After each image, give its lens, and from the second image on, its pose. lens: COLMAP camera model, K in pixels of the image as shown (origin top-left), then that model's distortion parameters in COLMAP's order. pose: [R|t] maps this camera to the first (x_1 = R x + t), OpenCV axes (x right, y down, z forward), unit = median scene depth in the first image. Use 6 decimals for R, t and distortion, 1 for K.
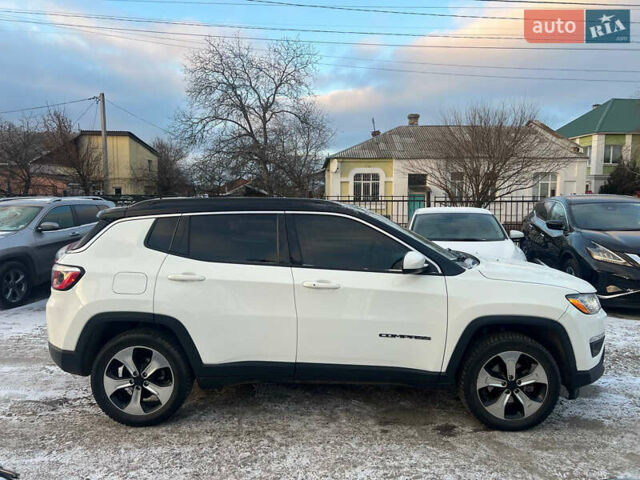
lens RADIAL K [[490.8, 0, 320.0], [0, 490.8, 239.9], [0, 0, 1]] dist [0.042791, -0.048835]
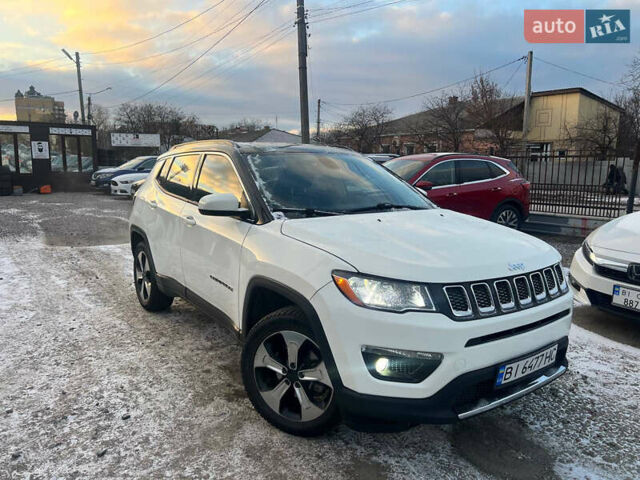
lens RADIAL K [[490.8, 0, 319.2], [0, 490.8, 240.1], [0, 0, 1]] dist [0.042791, -0.048835]
pose [[0.568108, 0.125962, -0.813257, 1.014319], [-0.070366, 0.992033, 0.104497, 0.004466], [0.819940, -0.002140, 0.572445, 0.602280]]
